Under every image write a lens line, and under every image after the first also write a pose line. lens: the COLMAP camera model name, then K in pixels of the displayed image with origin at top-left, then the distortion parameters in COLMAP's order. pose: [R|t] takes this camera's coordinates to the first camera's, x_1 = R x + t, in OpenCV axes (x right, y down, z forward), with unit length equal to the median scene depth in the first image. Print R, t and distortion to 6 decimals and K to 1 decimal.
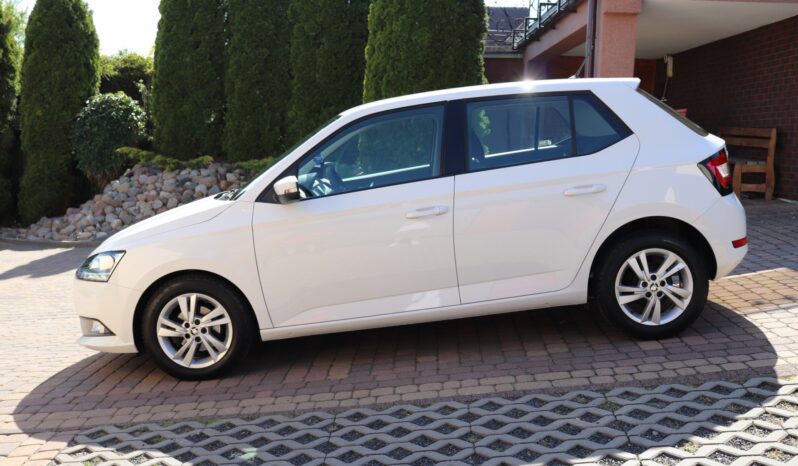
lens RADIAL K [[847.5, 0, 399.0], [0, 847.5, 233.0], [0, 0, 1]] dist [-0.058402, 0.010075]
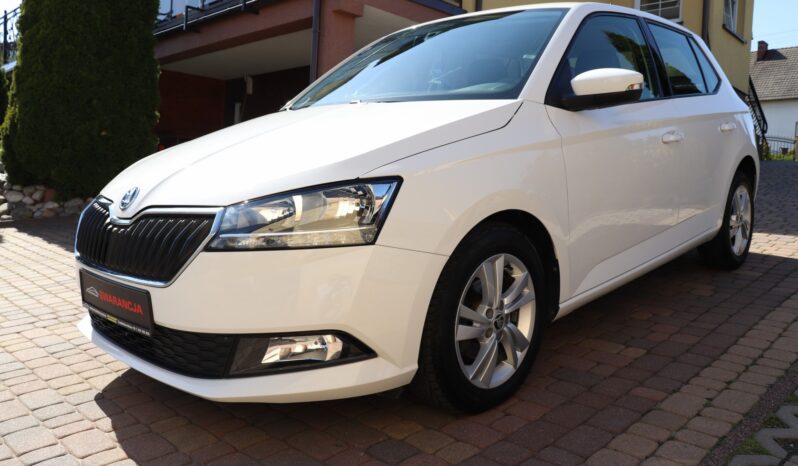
lens RADIAL K [[646.4, 0, 399.0], [0, 646.4, 233.0], [0, 0, 1]] dist [-0.147379, 0.125496]
pose [[0.699159, -0.041033, 0.713787, -0.588610], [0.052385, 0.998608, 0.006096, 0.051011], [-0.713044, 0.033129, 0.700336, 0.738093]]
